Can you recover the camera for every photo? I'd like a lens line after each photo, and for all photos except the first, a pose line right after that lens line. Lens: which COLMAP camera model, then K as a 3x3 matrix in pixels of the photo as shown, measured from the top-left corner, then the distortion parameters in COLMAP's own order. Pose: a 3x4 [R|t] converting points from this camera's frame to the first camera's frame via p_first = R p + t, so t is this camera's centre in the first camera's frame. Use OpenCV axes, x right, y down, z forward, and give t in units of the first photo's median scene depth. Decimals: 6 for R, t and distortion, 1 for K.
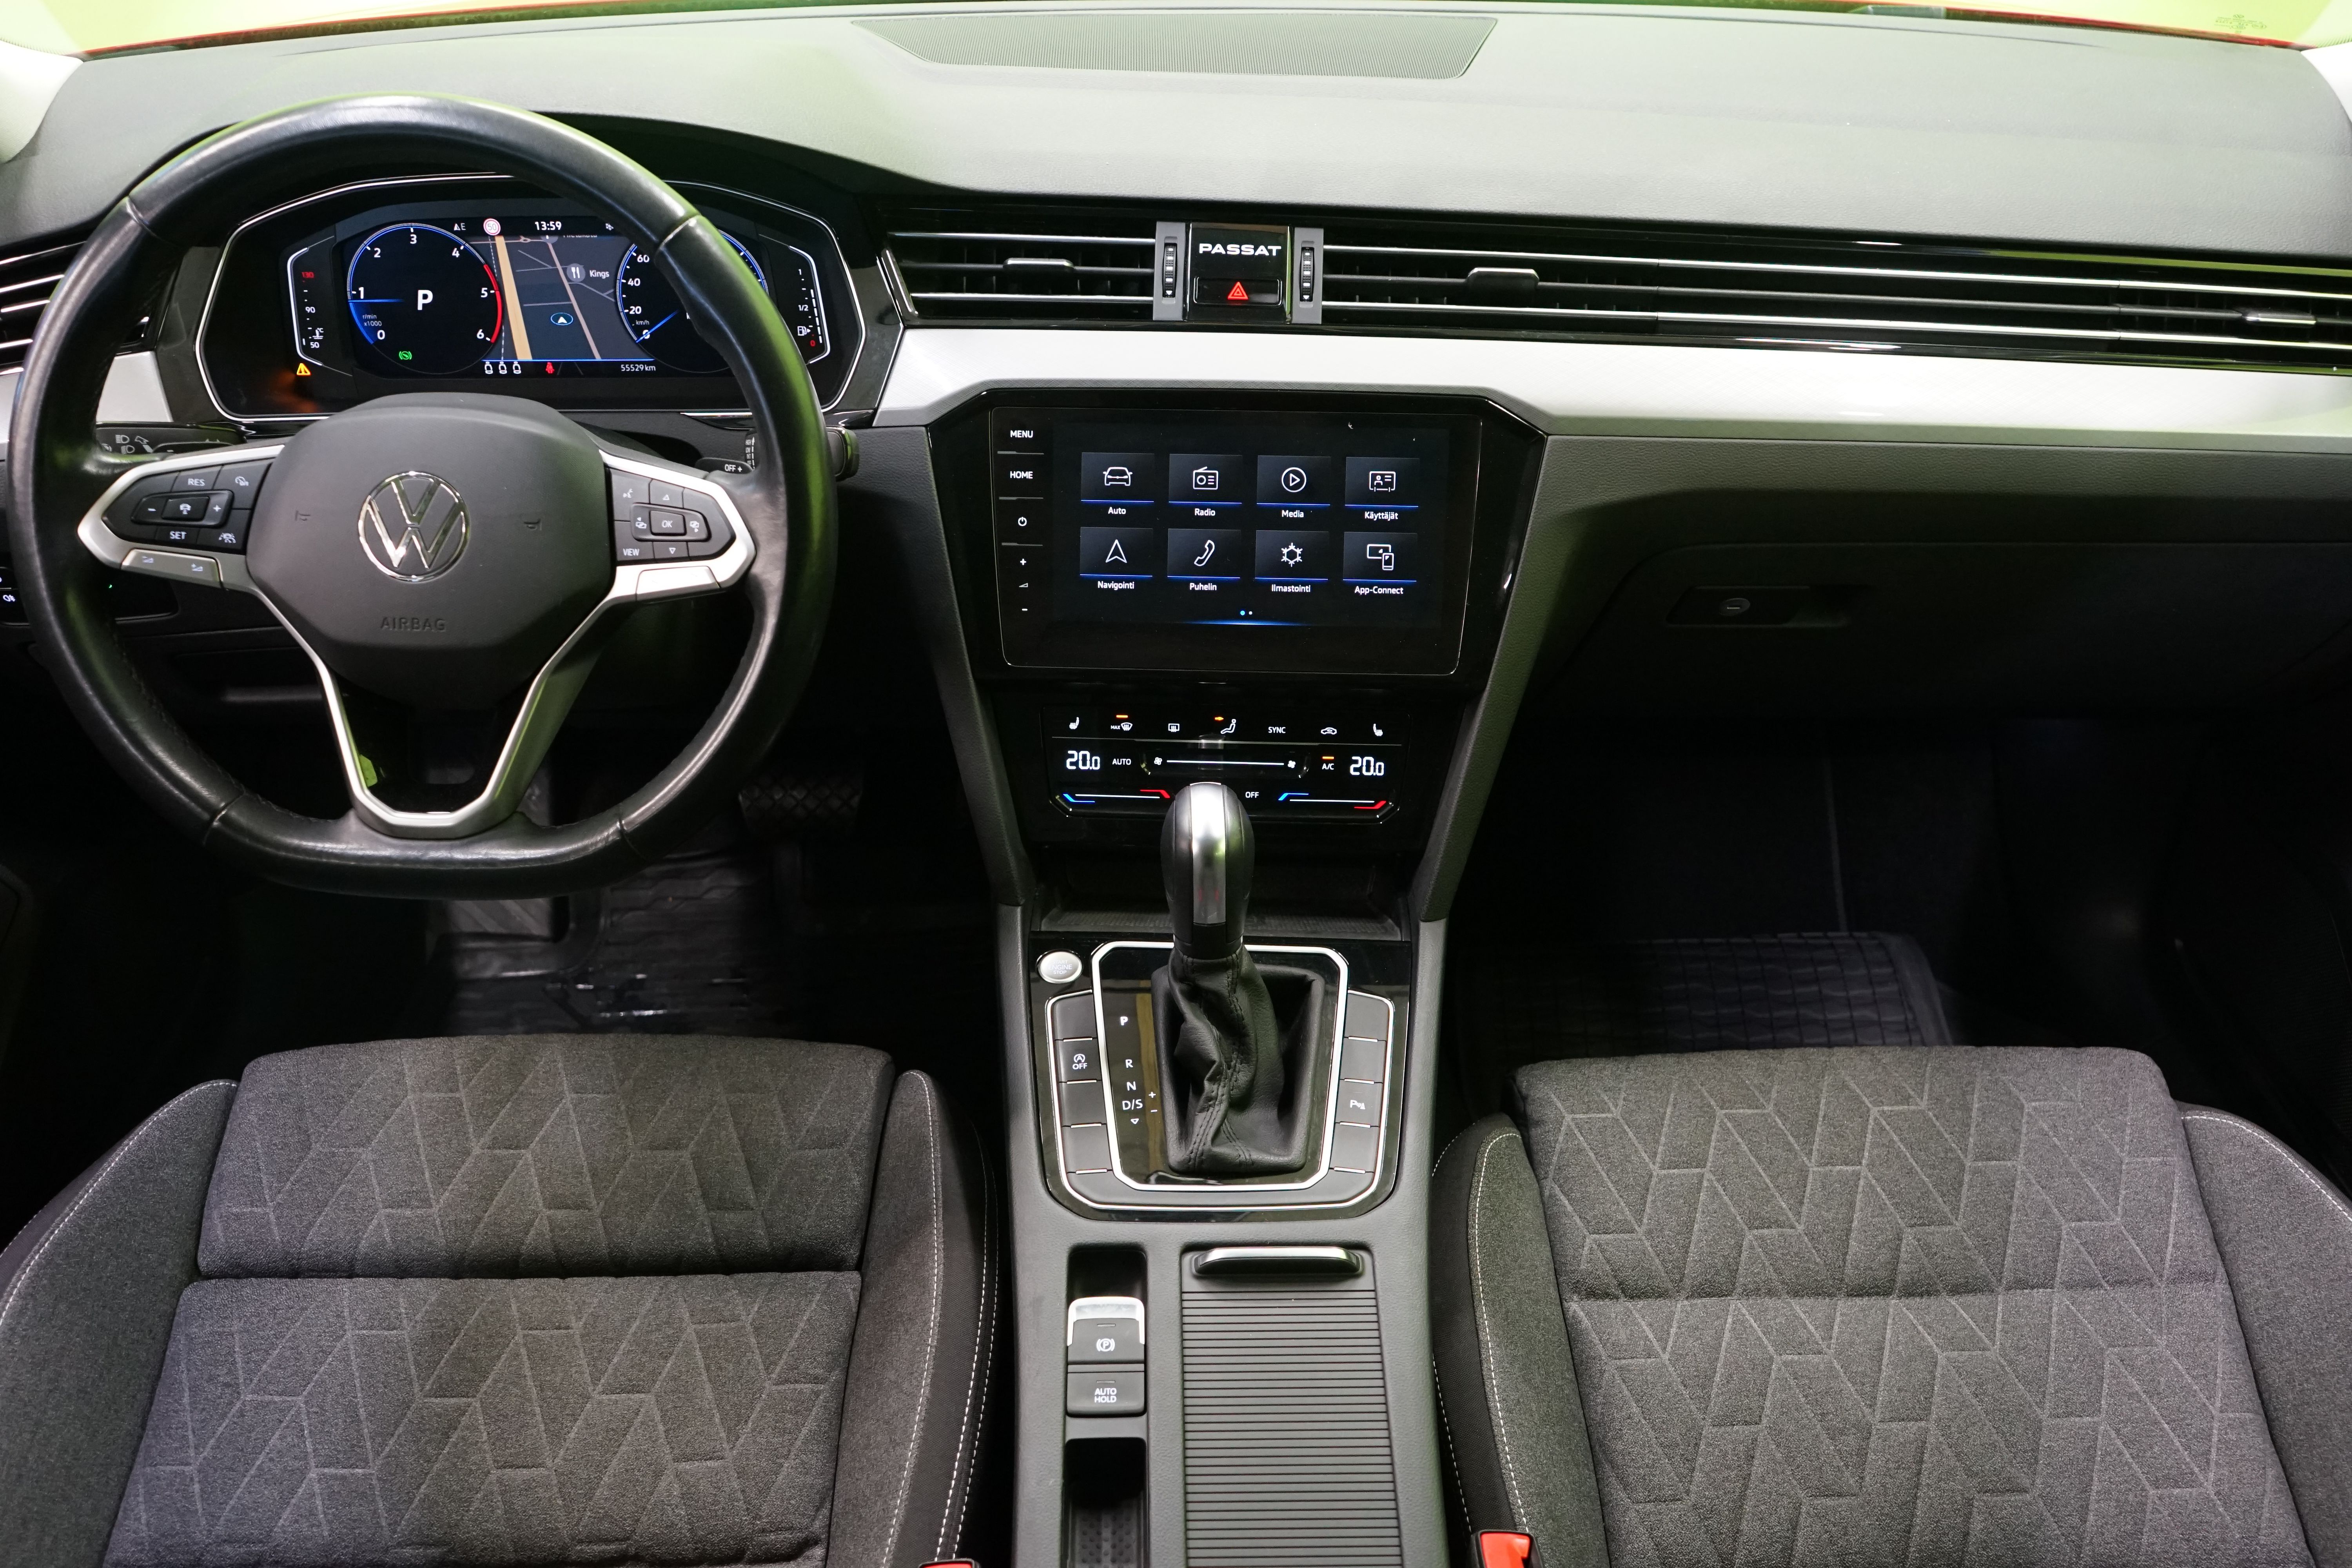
lens RADIAL K [[1998.9, 0, 1176.0], [0, 1998.9, 784.0], [0, 0, 1]] dist [0.008683, -0.000222]
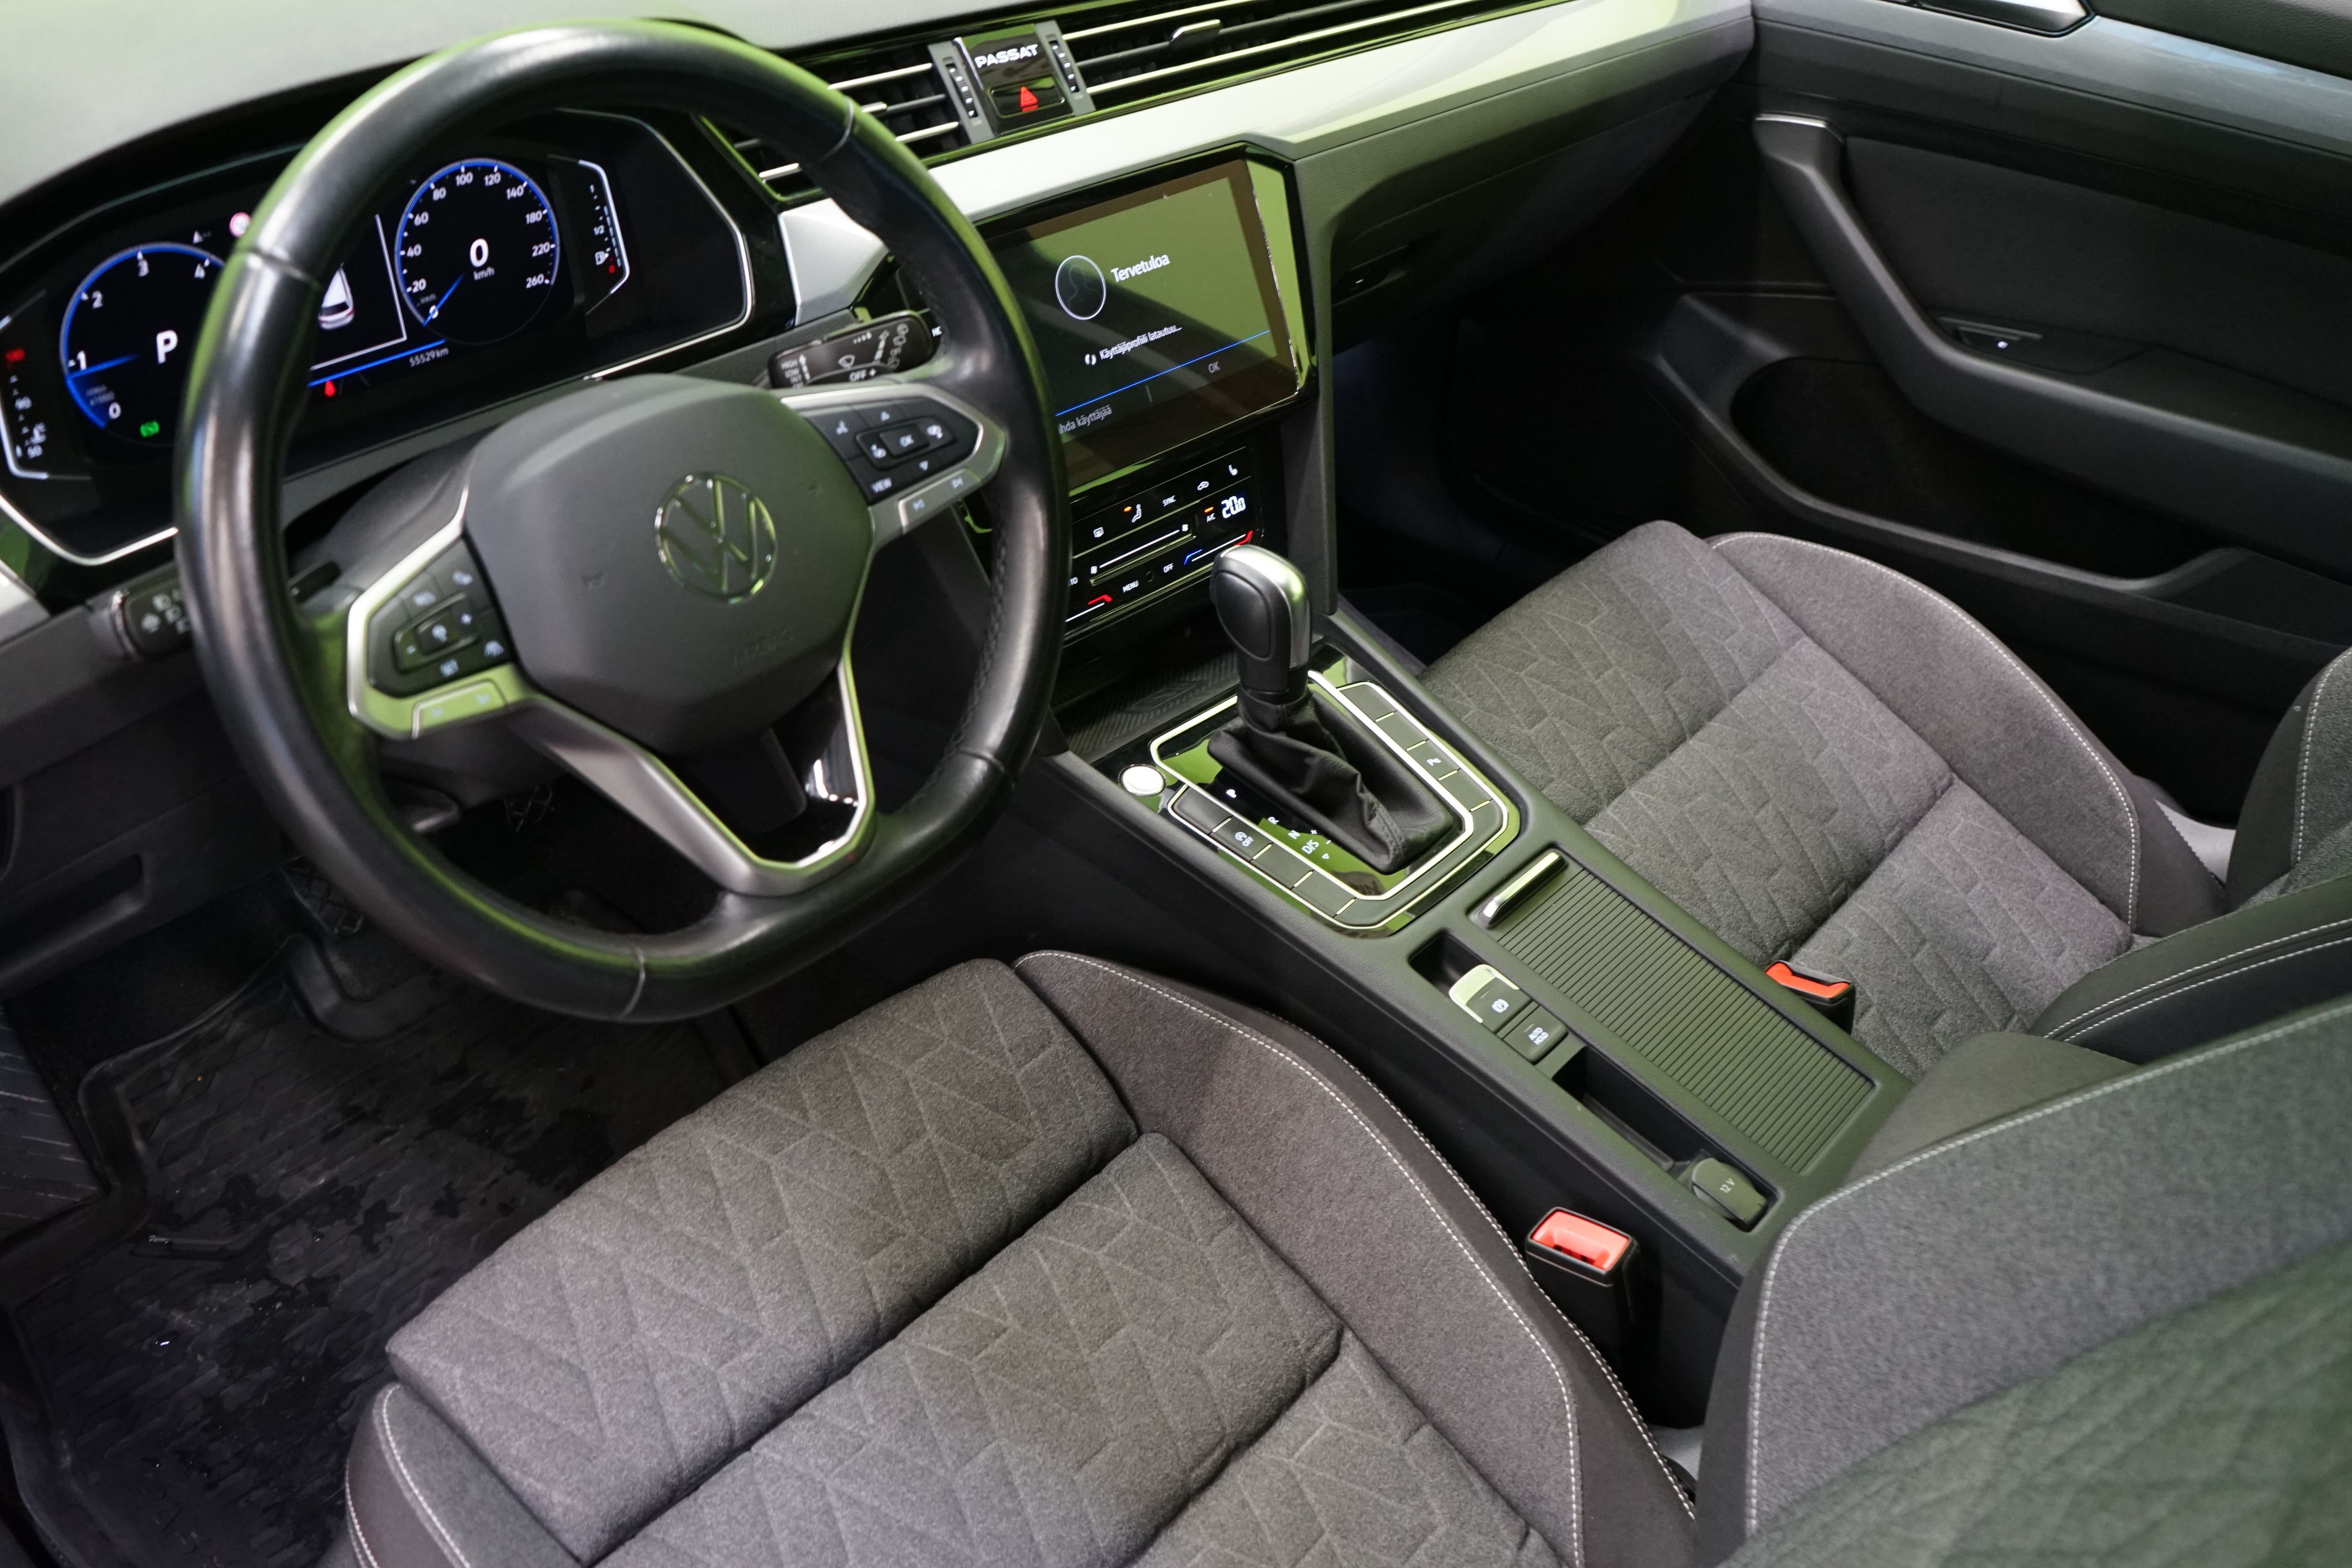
lens RADIAL K [[2068.1, 0, 1176.0], [0, 2068.1, 784.0], [0, 0, 1]] dist [-0.000936, 0.011983]
pose [[0.665469, -0.414589, 0.620698, -0.701094], [0.366029, 0.905969, 0.212702, -0.125169], [-0.650518, 0.085647, 0.754646, 0.192874]]
